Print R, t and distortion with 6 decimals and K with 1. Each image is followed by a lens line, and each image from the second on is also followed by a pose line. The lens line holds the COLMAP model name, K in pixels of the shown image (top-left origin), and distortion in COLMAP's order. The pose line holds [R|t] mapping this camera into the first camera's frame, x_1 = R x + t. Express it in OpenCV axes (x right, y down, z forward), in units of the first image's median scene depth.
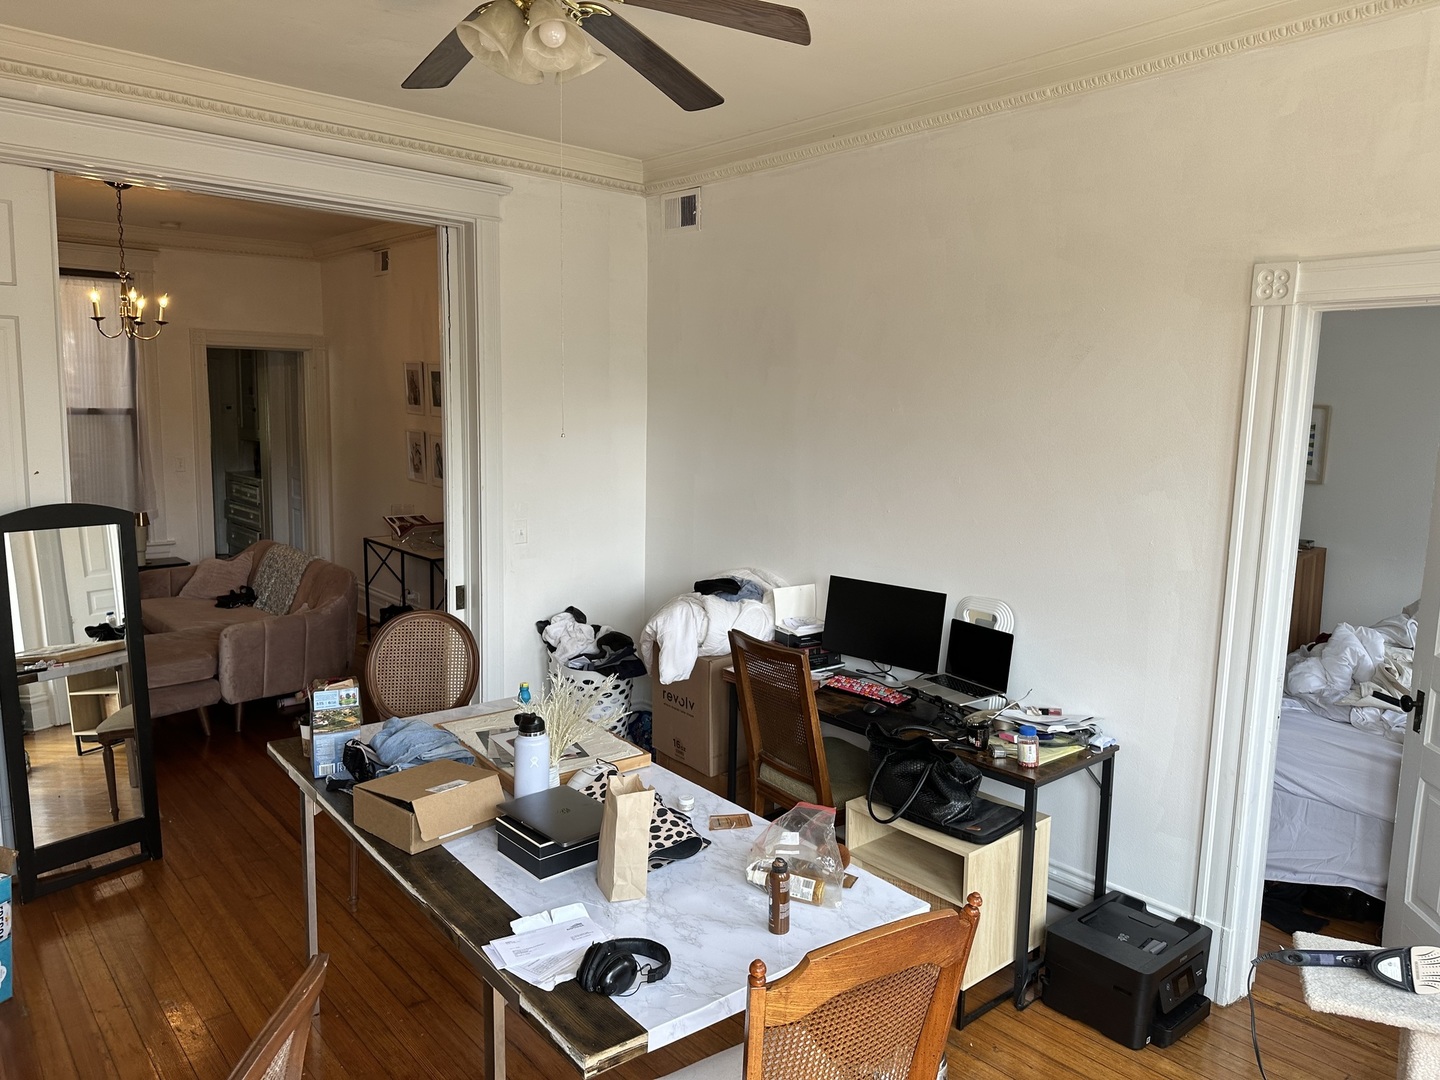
lens RADIAL K [[1019.4, 0, 723.4], [0, 1019.4, 527.7], [0, 0, 1]] dist [0.029658, -0.032276]
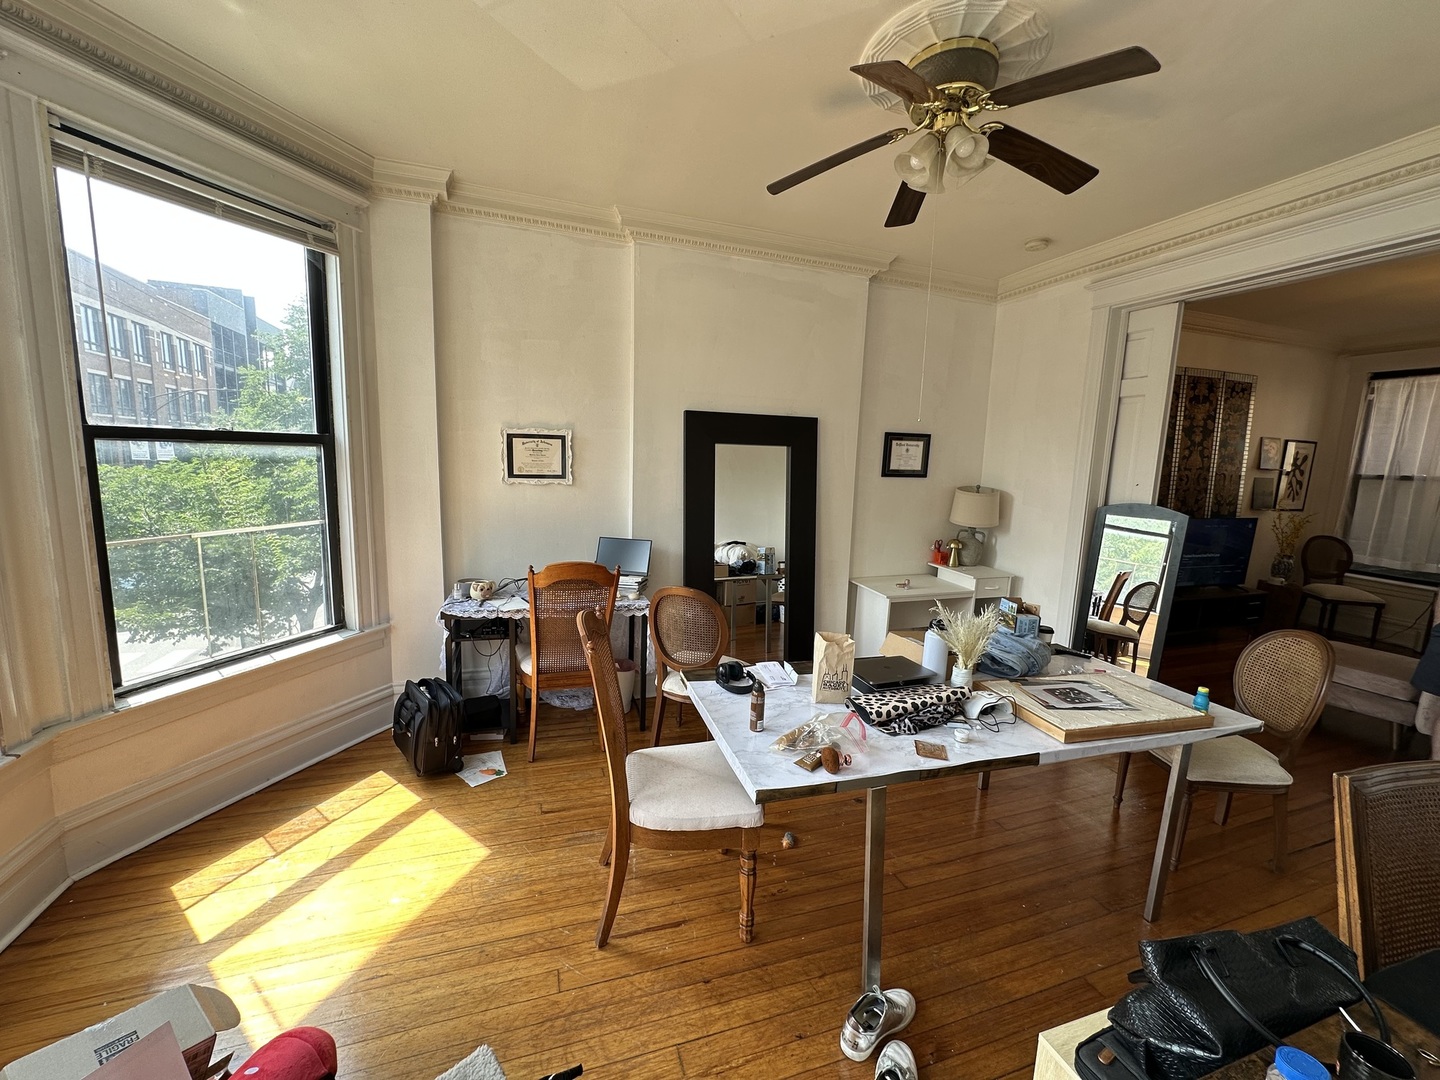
lens RADIAL K [[575.2, 0, 723.2], [0, 575.2, 541.0], [0, 0, 1]] dist [-0.002451, 0.000776]
pose [[-0.365554, 0.103098, -0.925063, 0.501683], [-0.164747, 0.970989, 0.173319, -0.013261], [0.916094, 0.215759, -0.337964, 0.710504]]
